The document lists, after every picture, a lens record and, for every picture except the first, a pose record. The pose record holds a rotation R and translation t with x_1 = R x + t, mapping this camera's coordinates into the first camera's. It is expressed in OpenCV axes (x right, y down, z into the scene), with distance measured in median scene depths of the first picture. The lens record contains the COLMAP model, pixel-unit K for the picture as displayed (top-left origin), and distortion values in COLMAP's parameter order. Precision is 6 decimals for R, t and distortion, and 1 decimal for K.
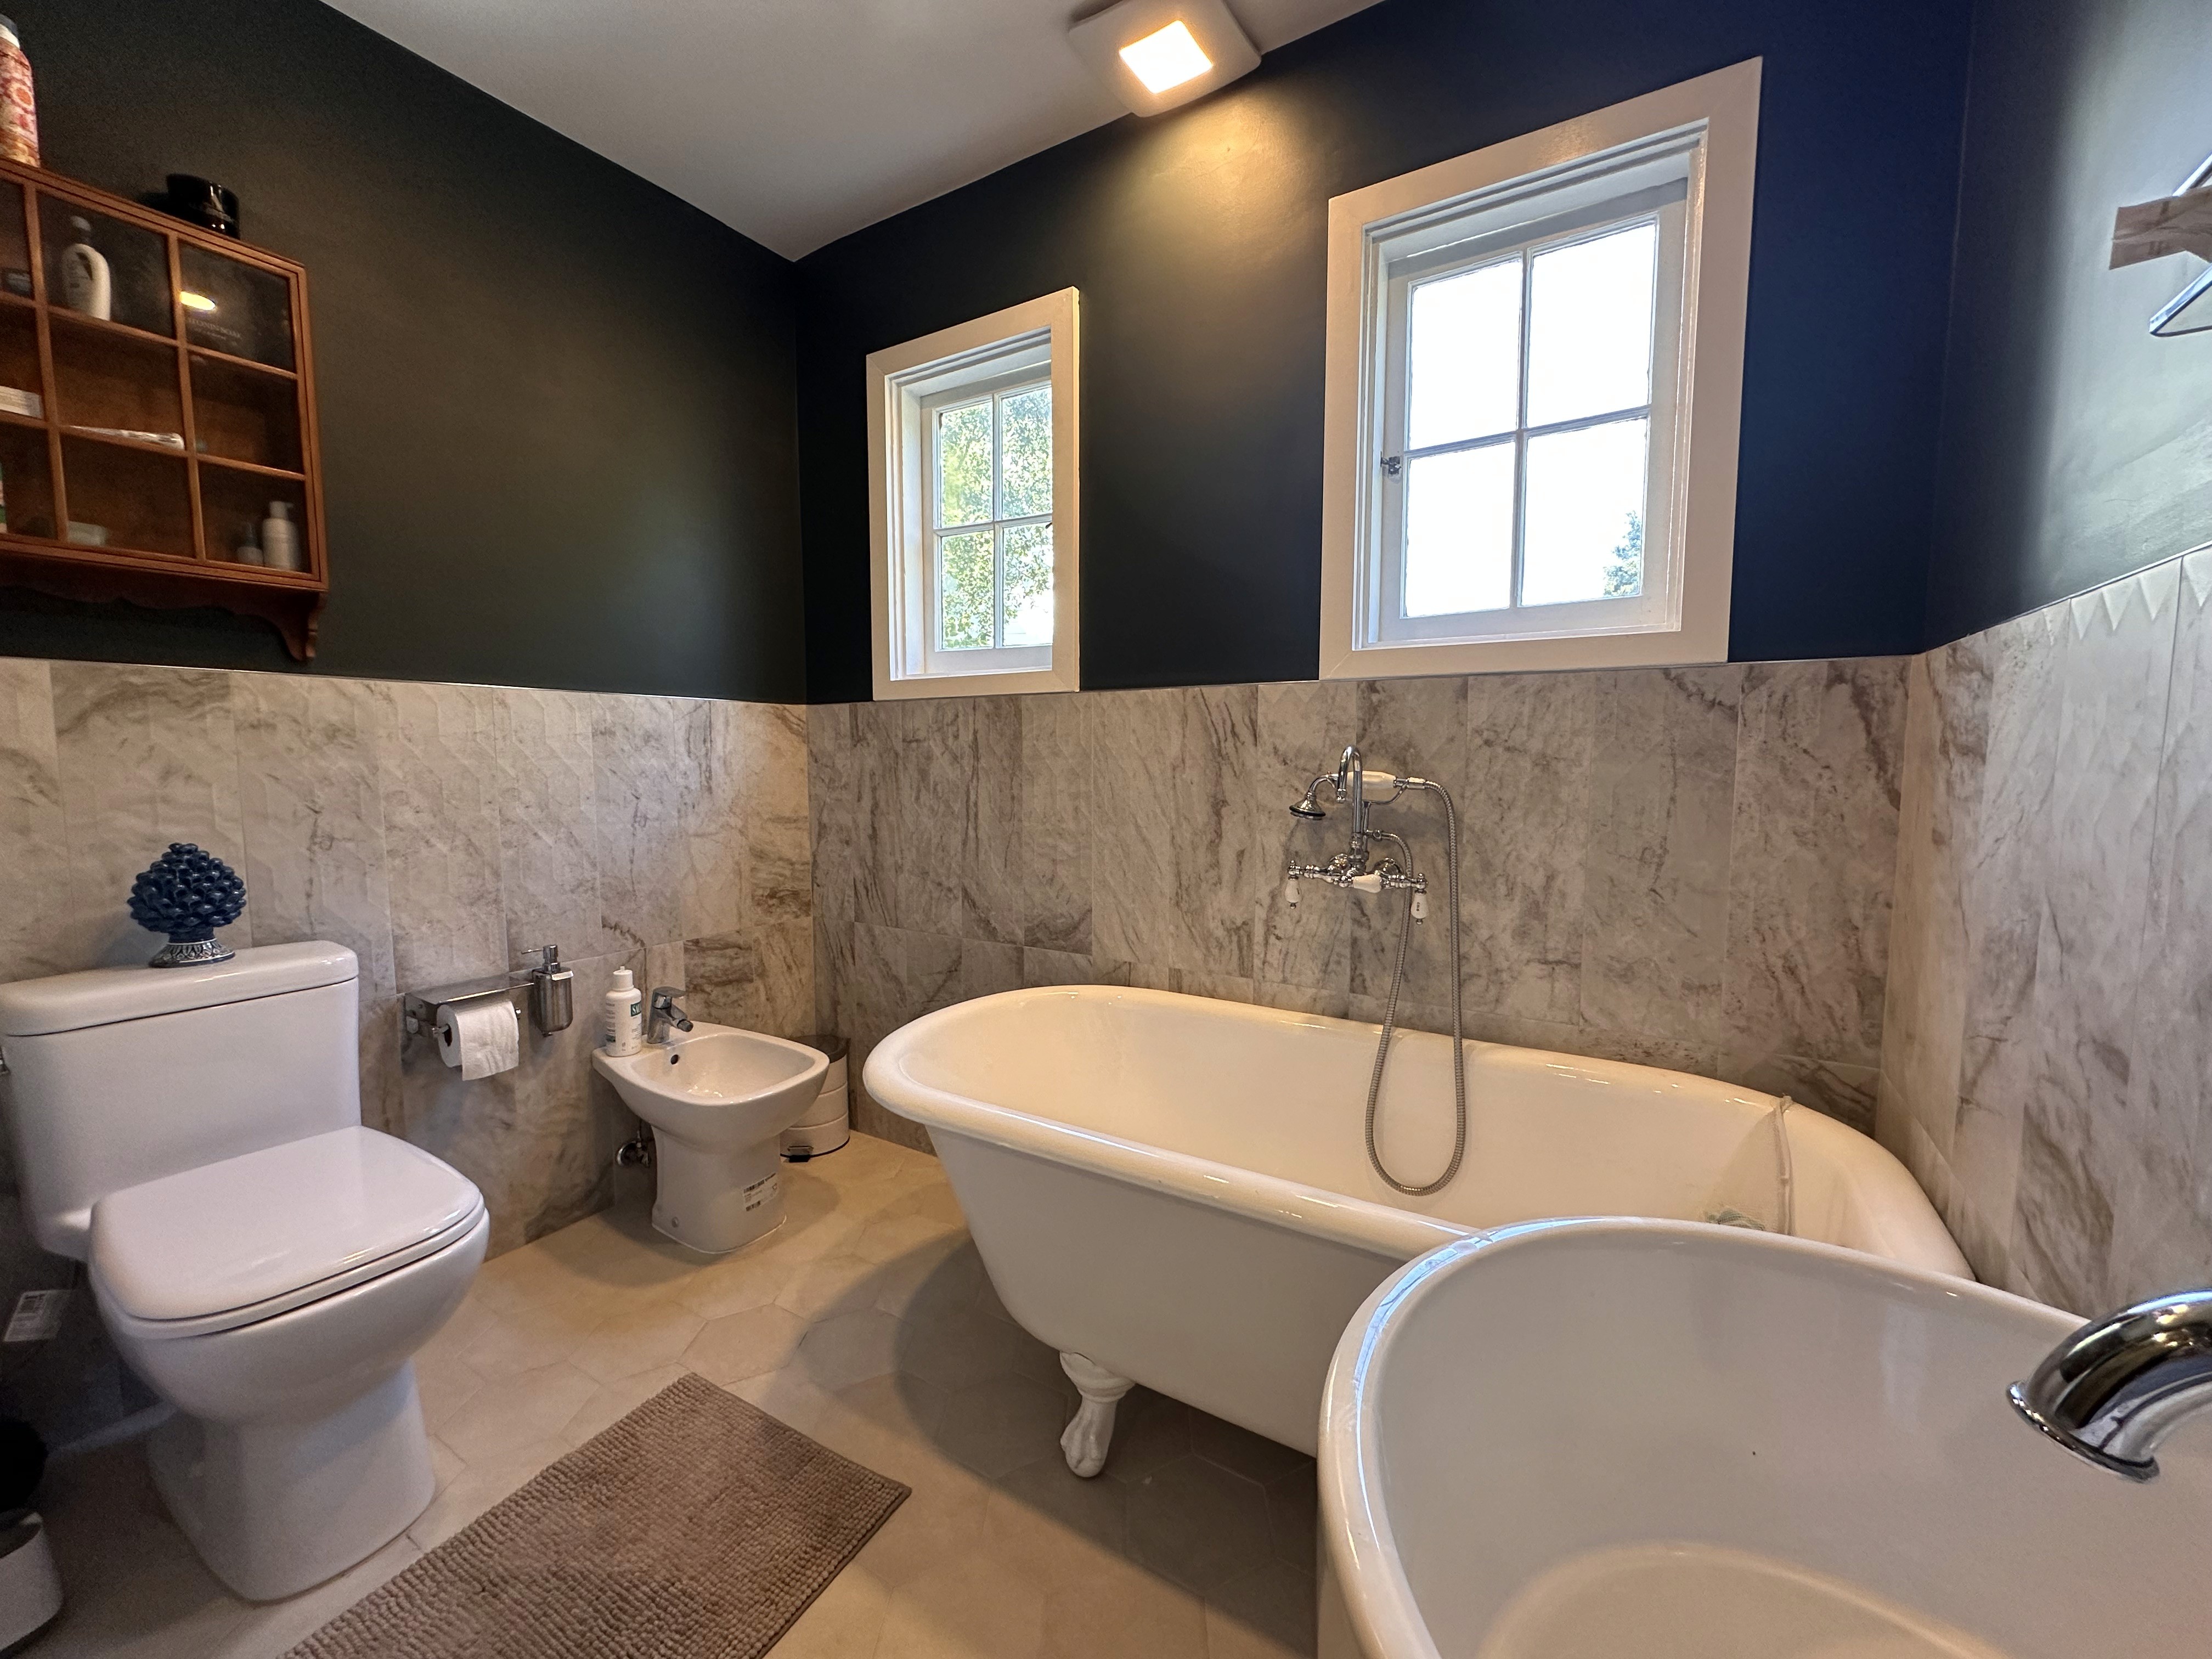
lens RADIAL K [[880.3, 0, 1106.3], [0, 880.3, 828.4], [0, 0, 1]] dist [-0.002107, 0.000141]
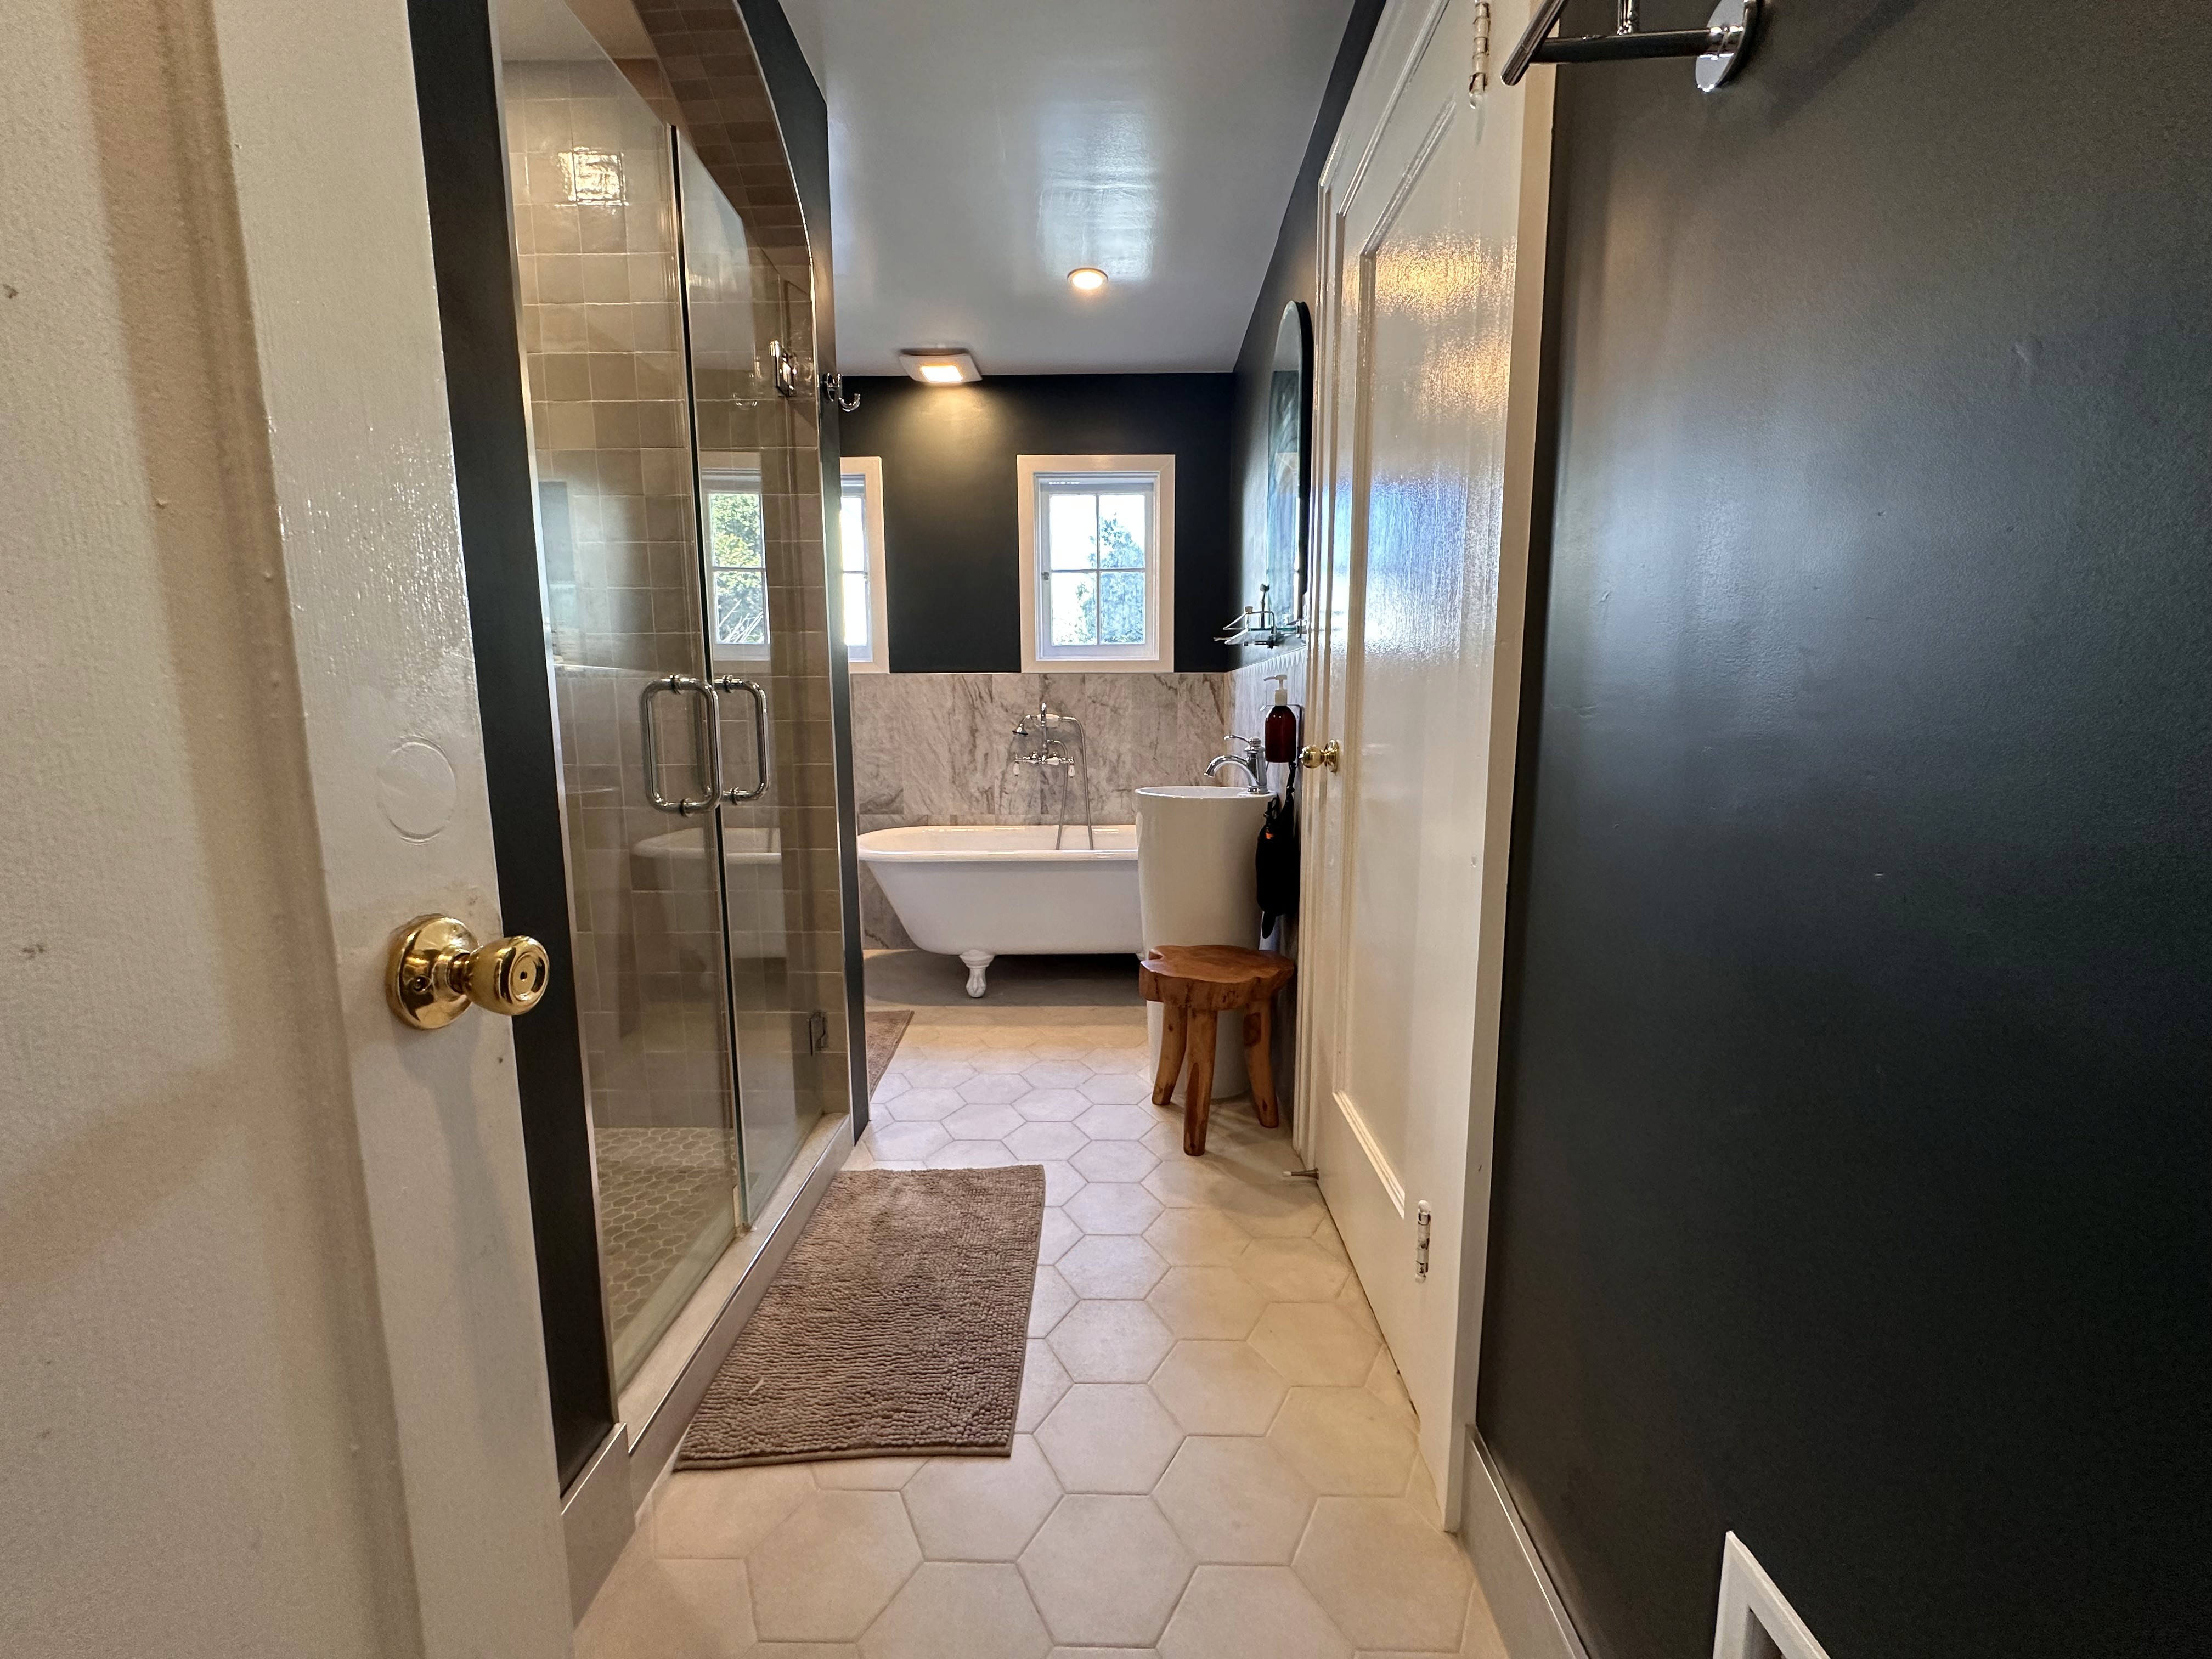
lens RADIAL K [[880.3, 0, 1106.3], [0, 880.3, 832.0], [0, 0, 1]] dist [-0.002107, 0.000141]
pose [[0.856874, -0.071199, 0.510586, -0.732130], [0.046839, 0.997073, 0.060431, 0.105756], [-0.513394, -0.027866, 0.857700, -1.011796]]
